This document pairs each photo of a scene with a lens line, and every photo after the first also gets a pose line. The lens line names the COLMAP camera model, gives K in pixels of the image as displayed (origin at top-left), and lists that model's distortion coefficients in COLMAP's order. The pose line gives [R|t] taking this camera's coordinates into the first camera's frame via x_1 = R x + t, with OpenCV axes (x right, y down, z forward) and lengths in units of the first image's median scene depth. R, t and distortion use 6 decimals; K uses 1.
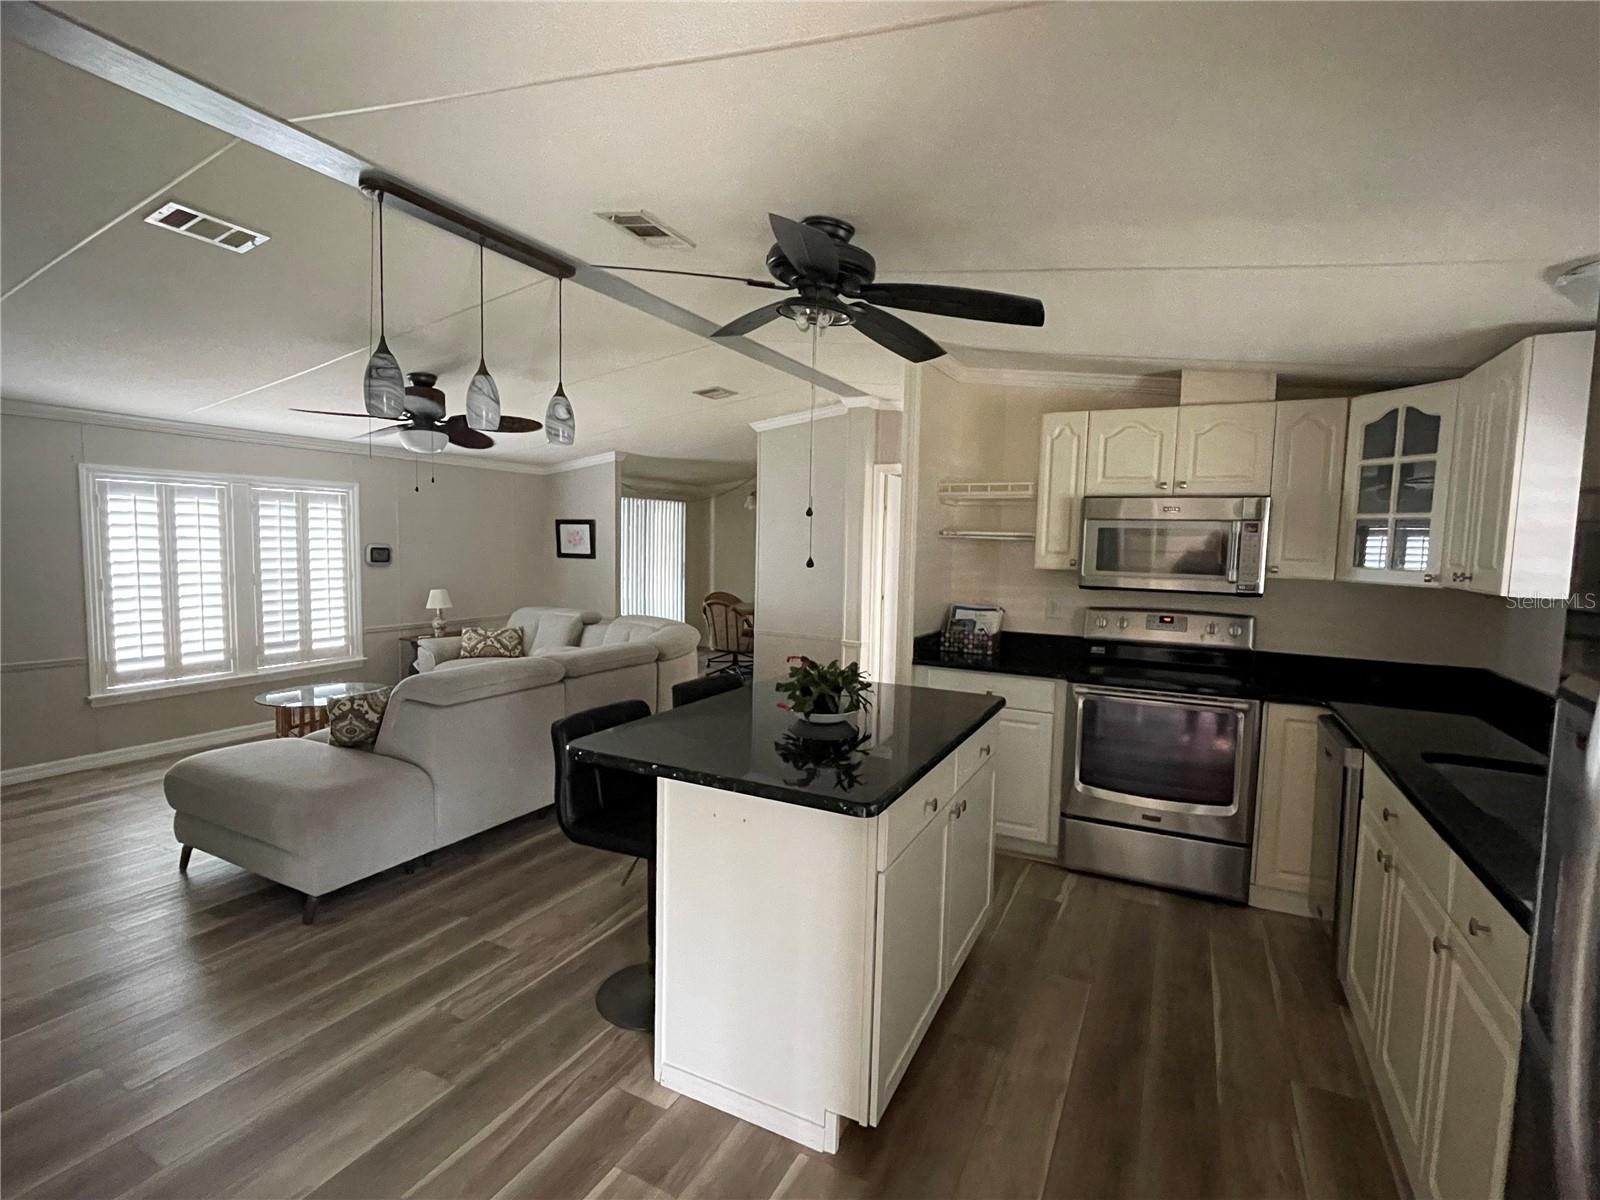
lens RADIAL K [[760.7, 0, 791.3], [0, 760.7, 602.0], [0, 0, 1]] dist [-0.007715, 0.000802]
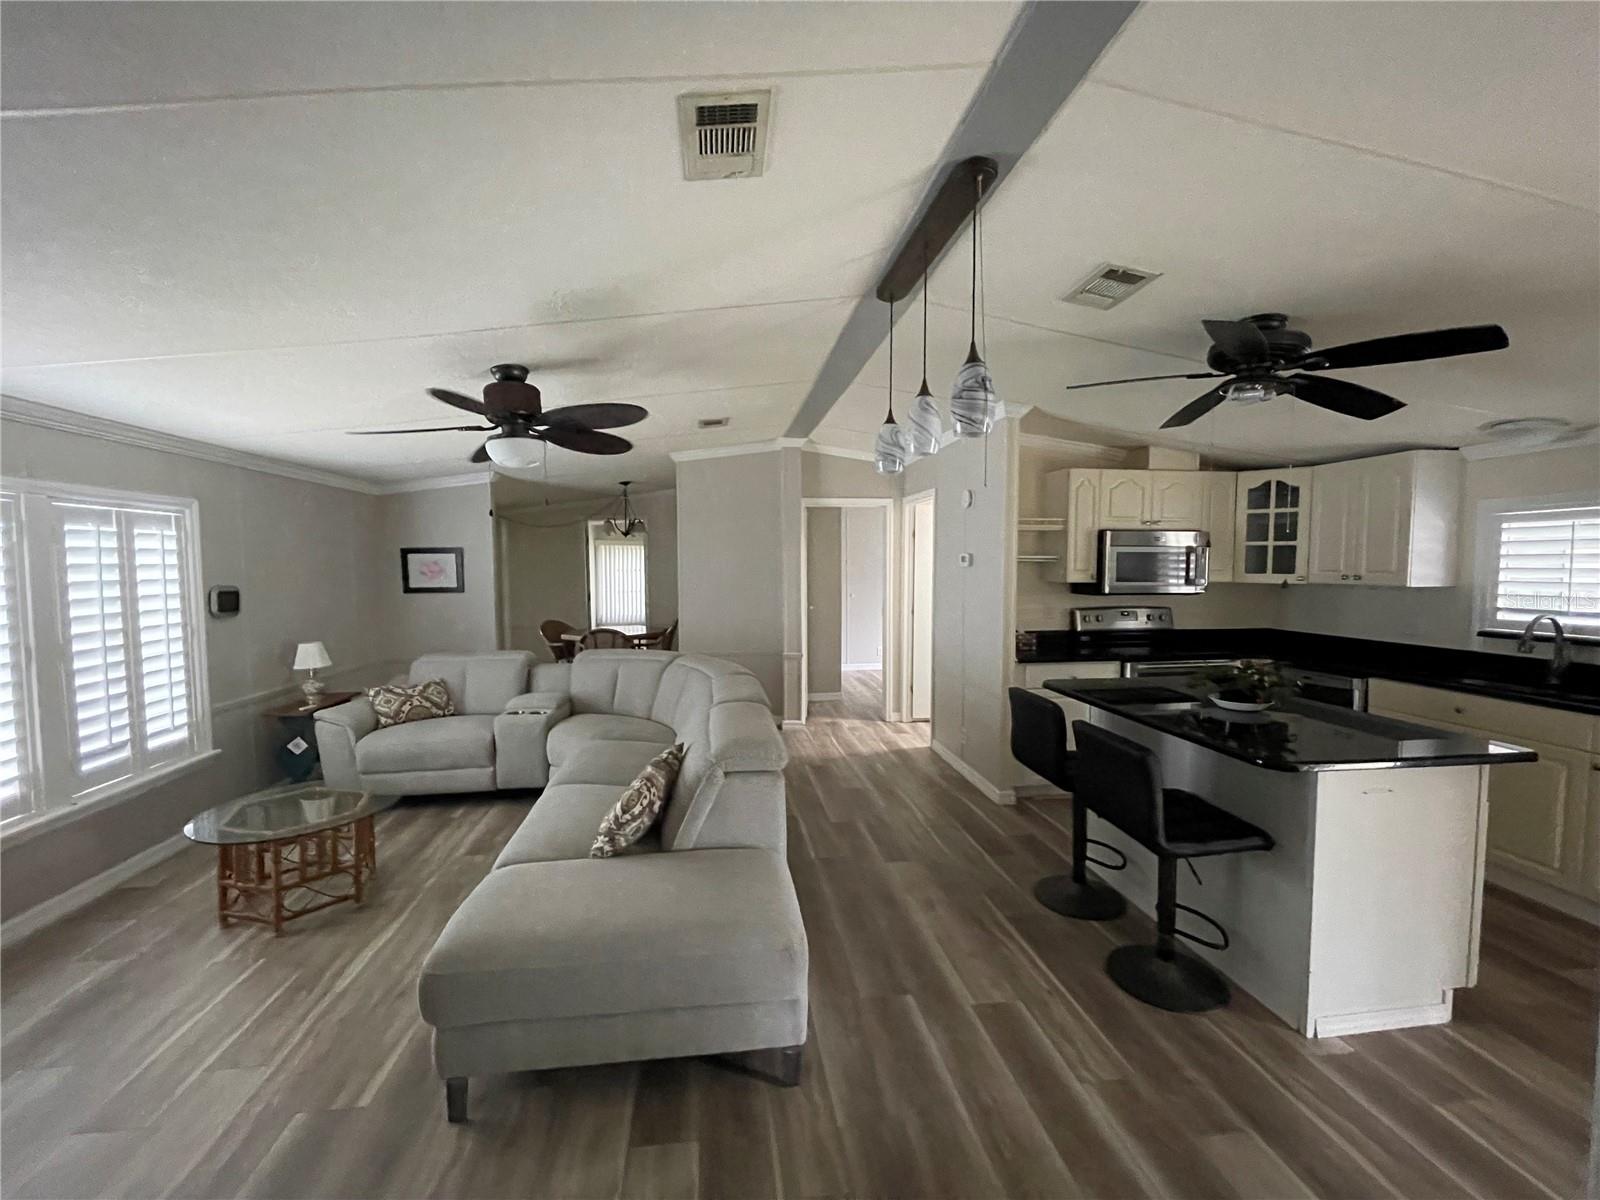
lens RADIAL K [[640.4, 0, 793.2], [0, 640.4, 602.5], [0, 0, 1]] dist [-0.002413, -0.000842]
pose [[0.819226, -0.058061, 0.570523, -0.522313], [0.066546, 0.997765, 0.005987, -0.034123], [-0.569596, 0.033062, 0.821260, 0.244491]]
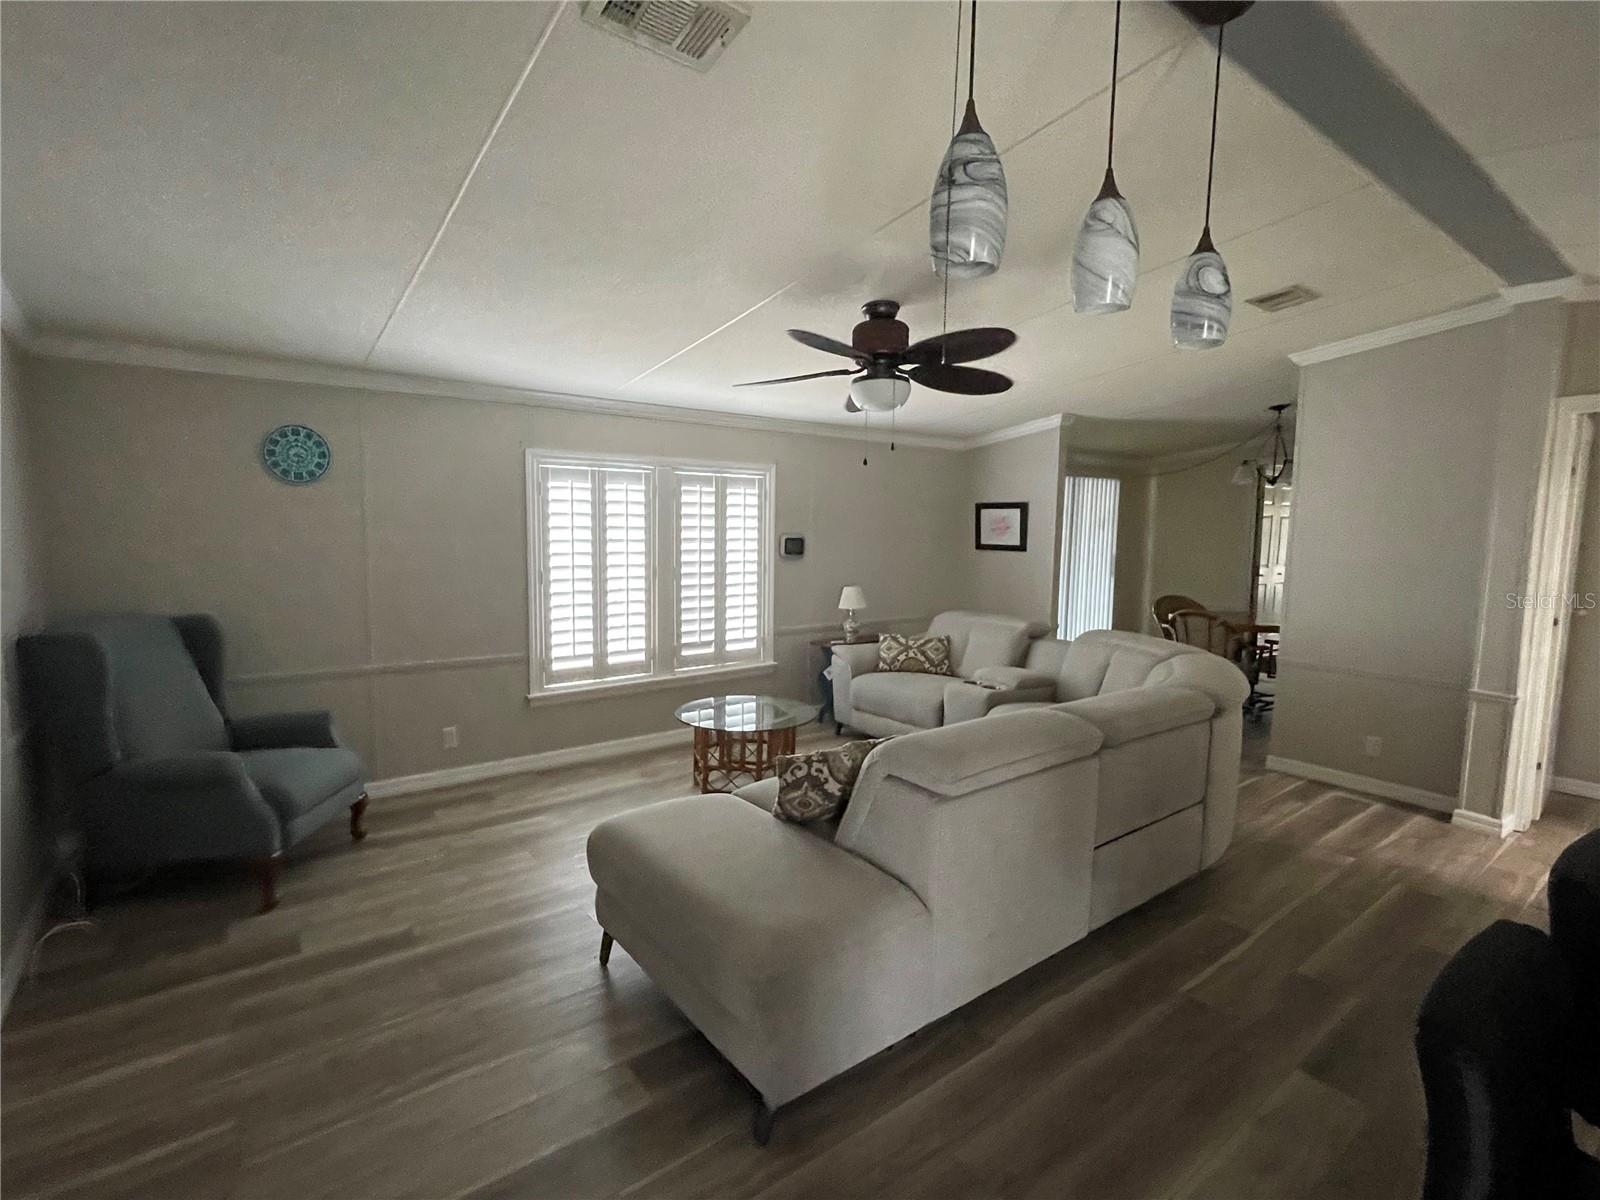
lens RADIAL K [[759.9, 0, 793.2], [0, 759.9, 603.1], [0, 0, 1]] dist [0.001504, 0.000058]
pose [[0.905327, 0.036871, -0.423113, -0.196052], [-0.029693, 0.999282, 0.023546, -0.019761], [0.423677, -0.008754, 0.905771, 0.237975]]
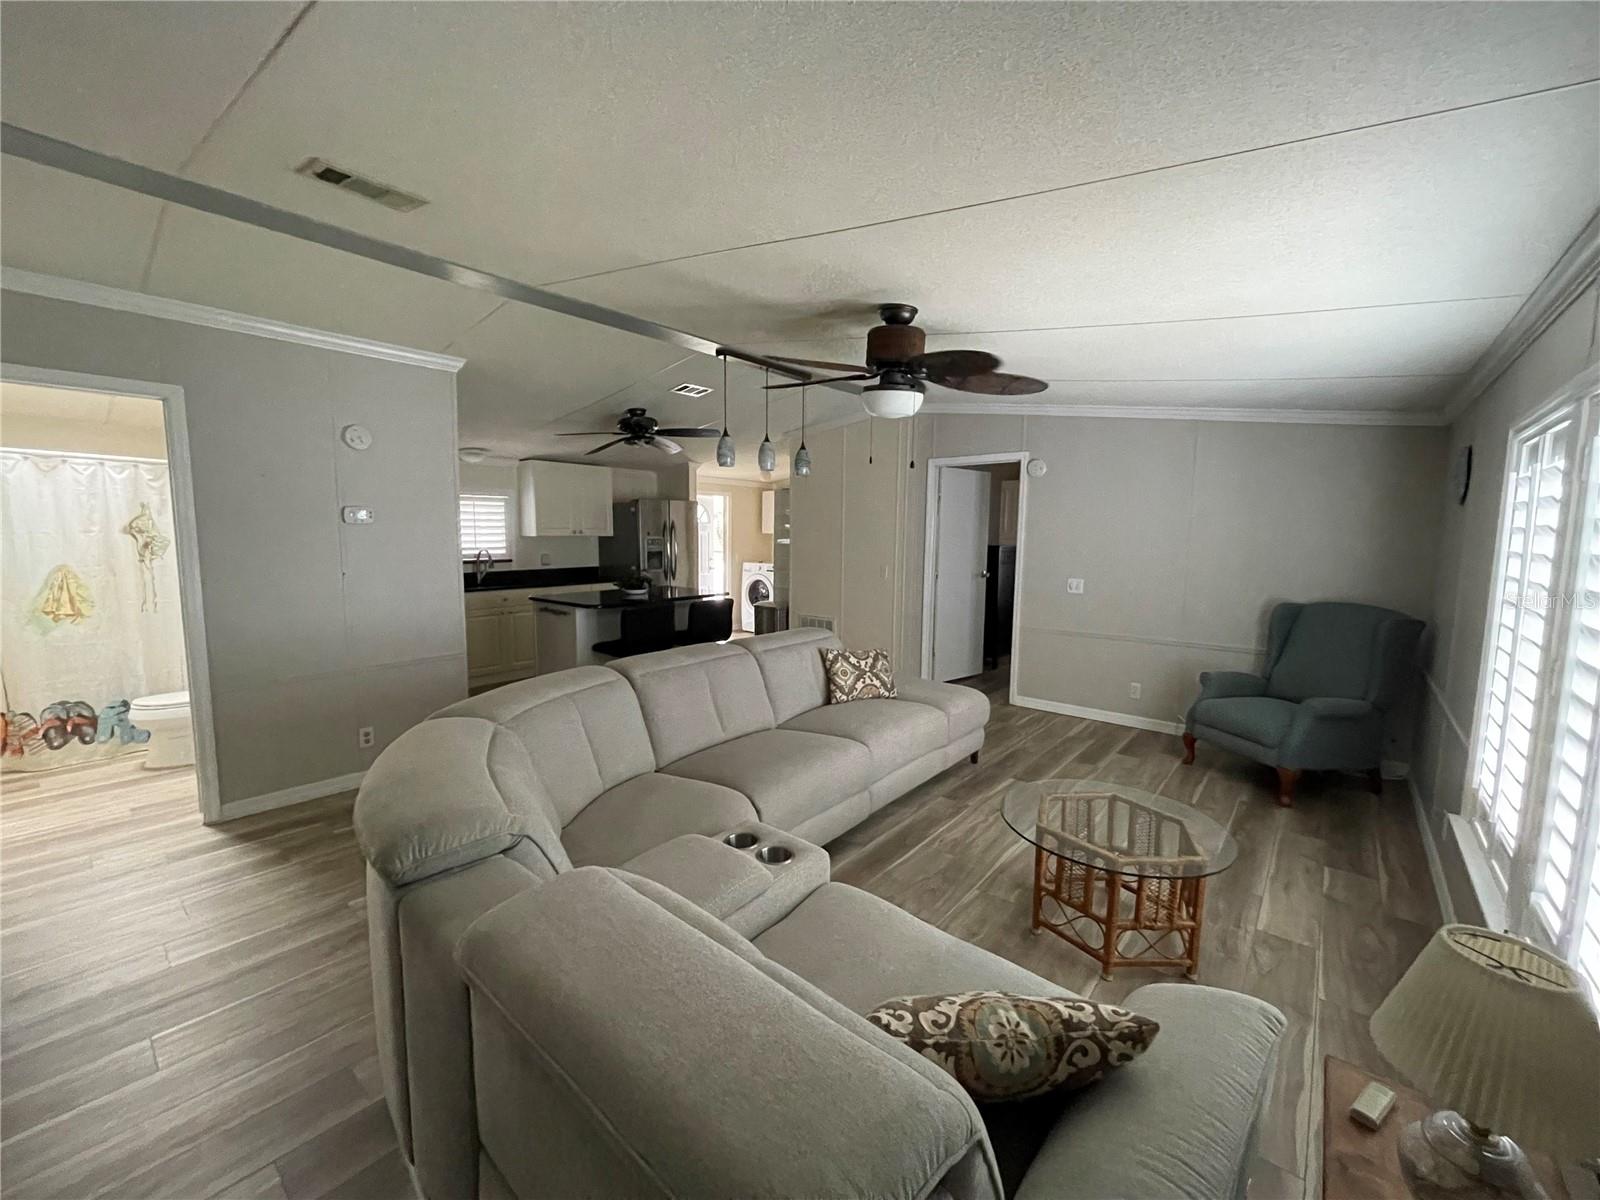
lens RADIAL K [[640.4, 0, 793.2], [0, 640.4, 602.5], [0, 0, 1]] dist [-0.002413, -0.000842]
pose [[-0.973937, -0.055560, 0.219910, -0.442810], [-0.011595, 0.980463, 0.196360, -0.114956], [-0.226523, 0.188692, -0.955554, 1.350520]]
